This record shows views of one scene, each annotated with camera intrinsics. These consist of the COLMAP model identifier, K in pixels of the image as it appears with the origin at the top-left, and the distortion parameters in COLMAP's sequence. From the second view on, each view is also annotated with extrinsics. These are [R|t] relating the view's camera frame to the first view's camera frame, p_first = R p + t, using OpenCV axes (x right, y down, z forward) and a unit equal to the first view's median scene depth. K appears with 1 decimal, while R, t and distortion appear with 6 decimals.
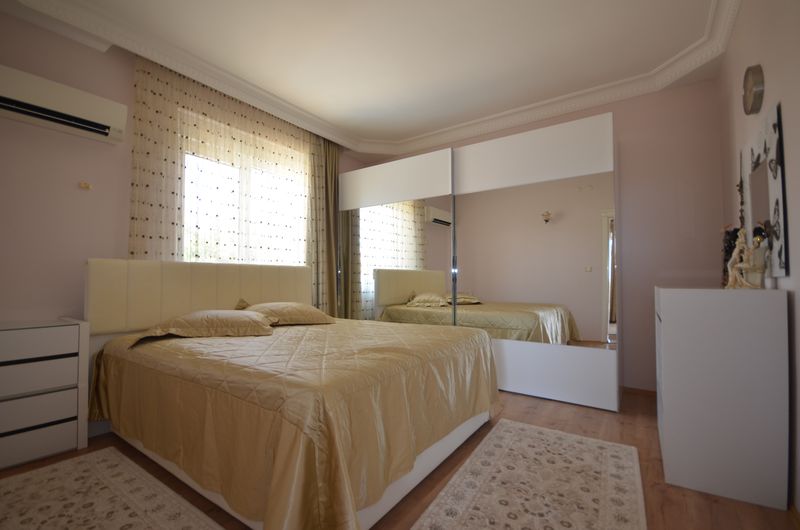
lens RADIAL K [[349.4, 0, 399.4], [0, 349.4, 268.5], [0, 0, 1]] dist [0.002772, -0.007904]
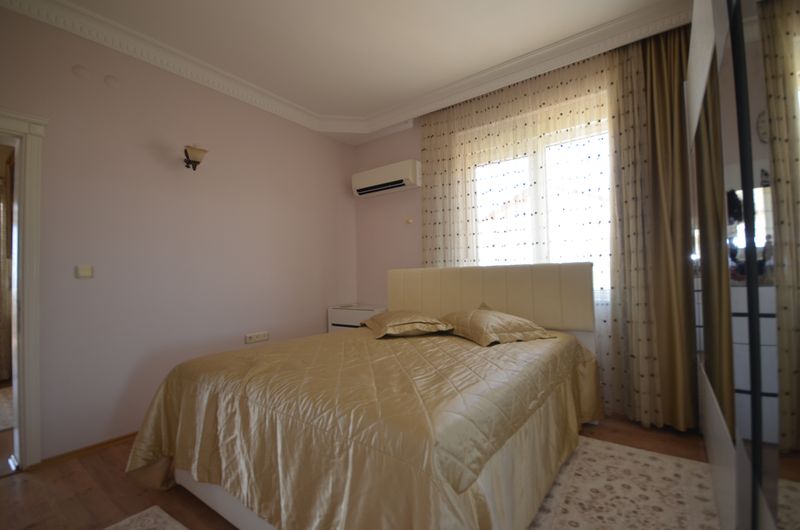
lens RADIAL K [[375.5, 0, 397.1], [0, 375.5, 249.6], [0, 0, 1]] dist [0.097201, -0.039327]
pose [[-0.029540, -0.067984, -0.997249, 0.455787], [0.063207, 0.995561, -0.069742, -0.000735], [0.997563, -0.065093, -0.025112, 0.611116]]
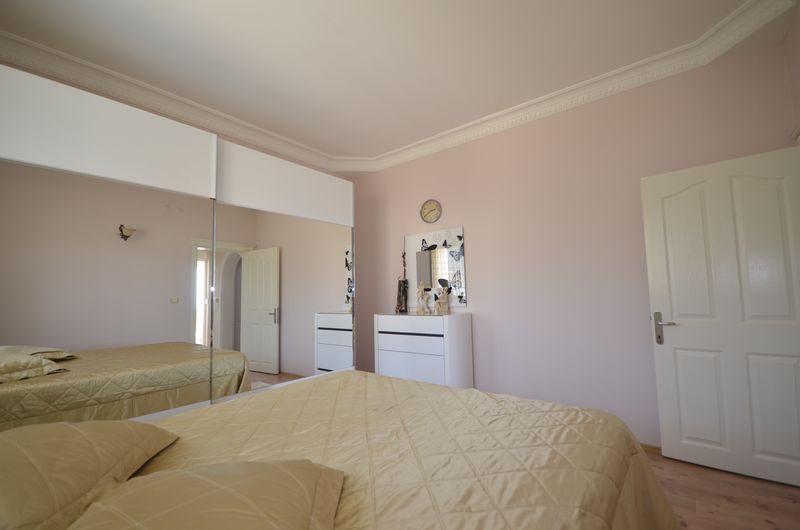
lens RADIAL K [[349.4, 0, 399.4], [0, 349.4, 268.5], [0, 0, 1]] dist [0.002772, -0.007904]
pose [[0.070463, 0.076027, 0.994613, -0.451208], [-0.007565, 0.997103, -0.075682, -0.018888], [-0.997486, -0.002191, 0.070834, 0.500207]]
